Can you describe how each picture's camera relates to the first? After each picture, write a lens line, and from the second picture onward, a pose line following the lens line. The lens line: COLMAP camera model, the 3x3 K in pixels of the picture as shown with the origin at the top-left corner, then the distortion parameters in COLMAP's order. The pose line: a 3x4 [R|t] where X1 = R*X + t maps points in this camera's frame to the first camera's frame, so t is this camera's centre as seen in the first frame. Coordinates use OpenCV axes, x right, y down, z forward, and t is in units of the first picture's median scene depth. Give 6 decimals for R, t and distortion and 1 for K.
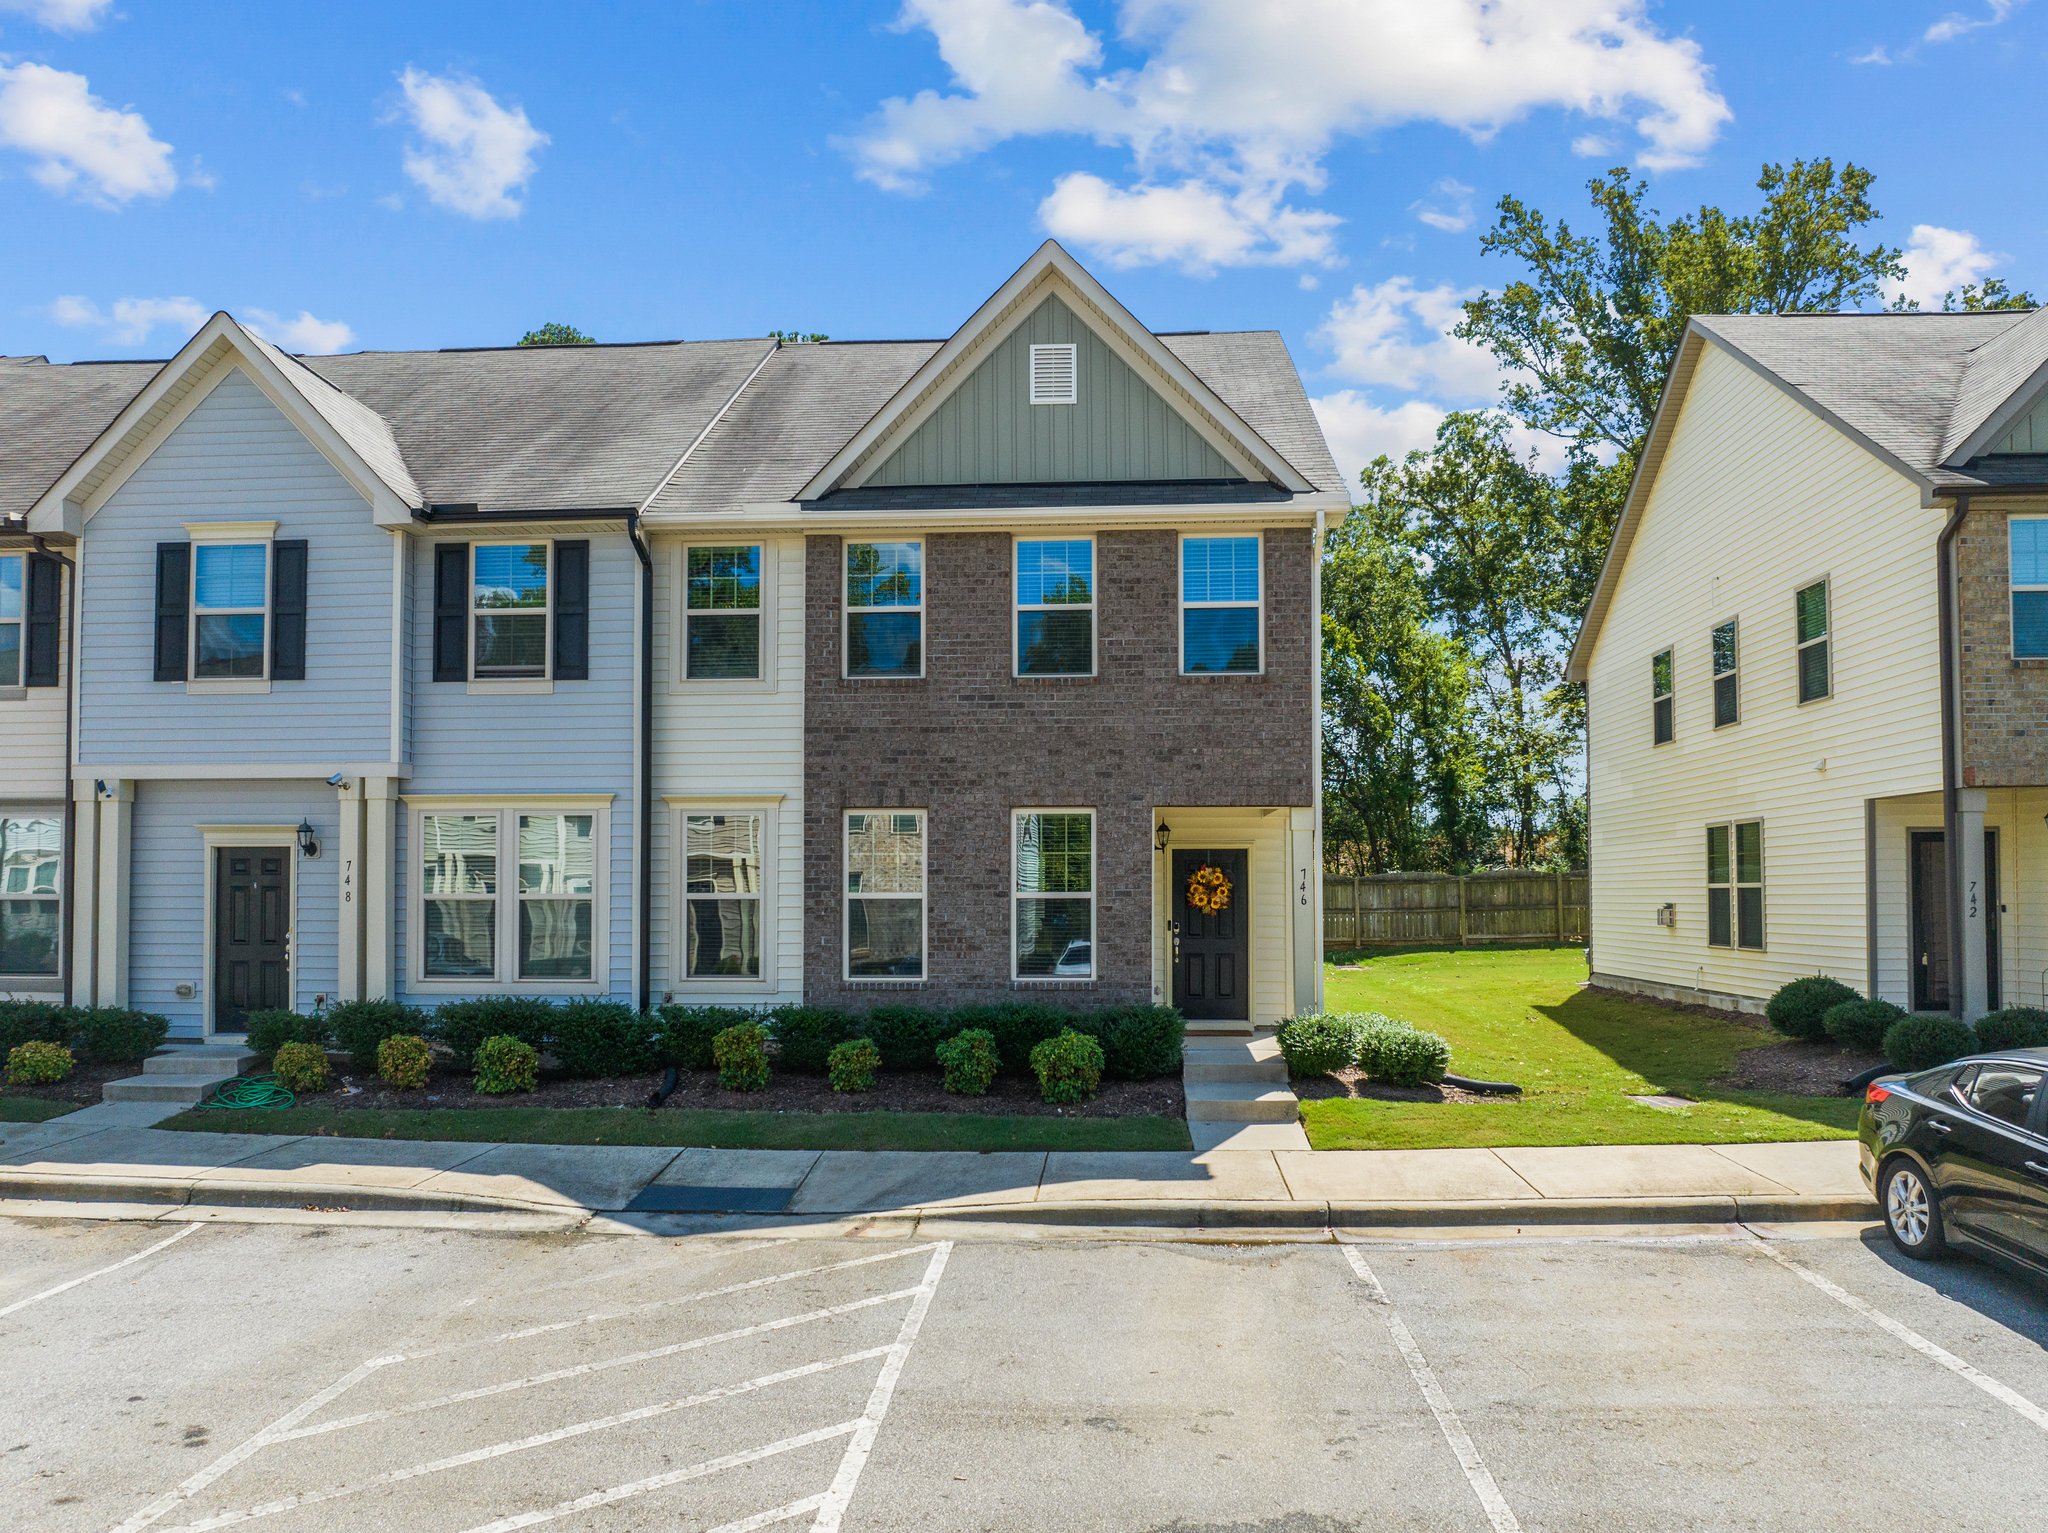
lens RADIAL K [[1457.6, 0, 1023.9], [0, 1457.6, 858.3], [0, 0, 1]] dist [-0.036656, -0.001035]
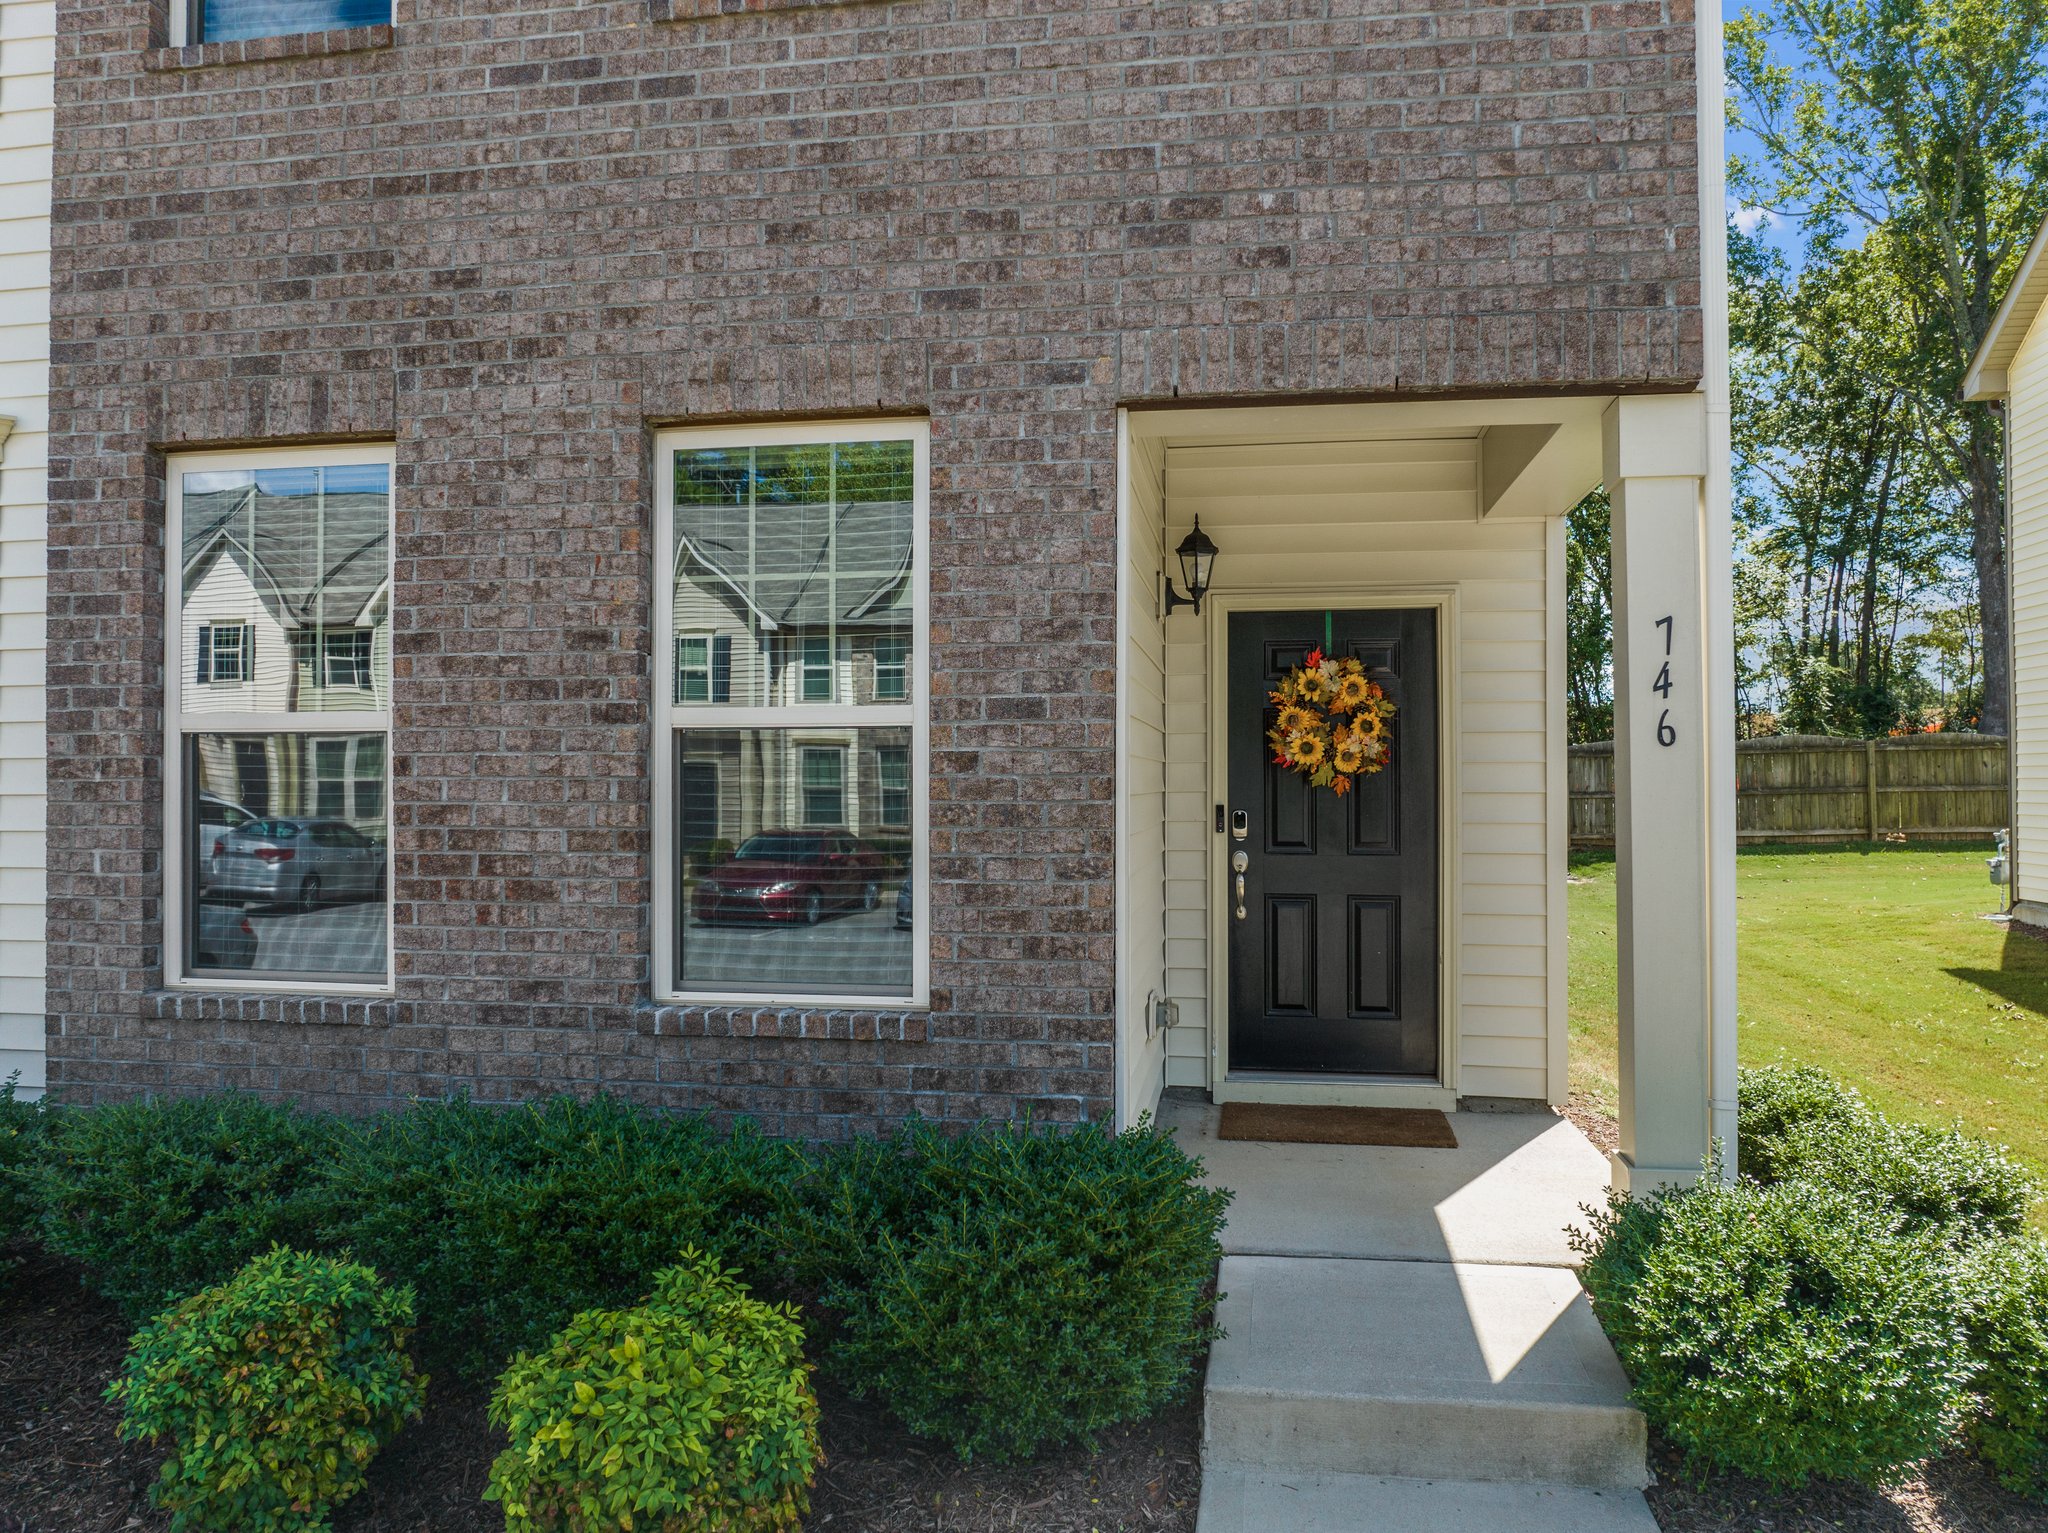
lens RADIAL K [[1452.7, 0, 1024.0], [0, 1452.7, 766.5], [0, 0, 1]] dist [-0.041661, 0.001094]
pose [[0.995377, 0.000047, -0.096049, 0.096388], [0.001192, 0.999917, 0.012852, 0.031689], [0.096042, -0.012907, 0.995294, 0.709032]]
